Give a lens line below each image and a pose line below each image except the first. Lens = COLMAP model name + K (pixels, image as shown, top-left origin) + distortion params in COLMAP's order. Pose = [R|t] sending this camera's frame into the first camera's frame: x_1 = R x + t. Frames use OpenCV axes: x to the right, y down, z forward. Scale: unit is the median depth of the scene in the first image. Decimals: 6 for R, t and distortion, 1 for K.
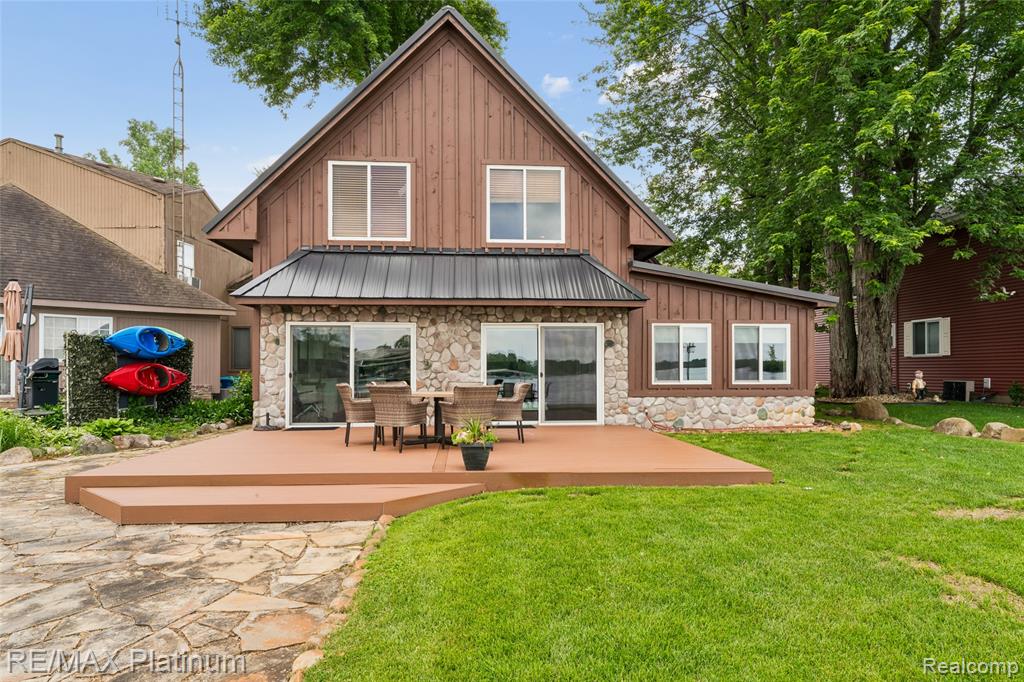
lens RADIAL K [[564.5, 0, 512.4], [0, 564.5, 364.3], [0, 0, 1]] dist [0.002349, 0.000182]
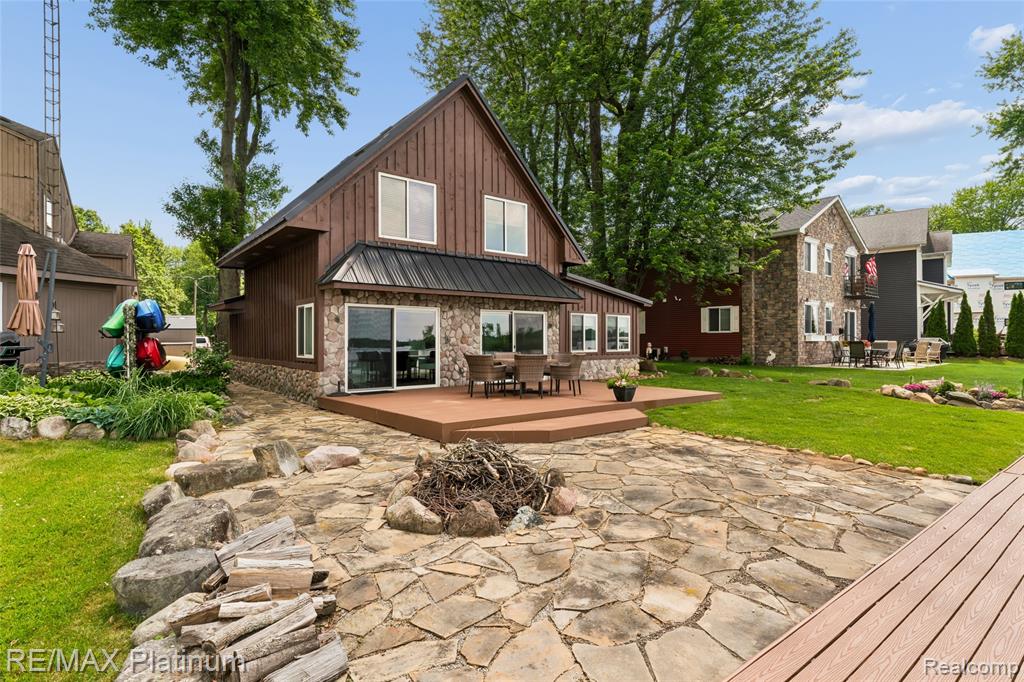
lens RADIAL K [[519.6, 0, 512.0], [0, 519.6, 340.2], [0, 0, 1]] dist [0.000587, 0.000108]
pose [[0.821883, -0.000540, 0.569657, -0.708756], [-0.002760, 0.999984, 0.004931, -0.004777], [-0.569650, -0.005625, 0.821868, -0.081022]]
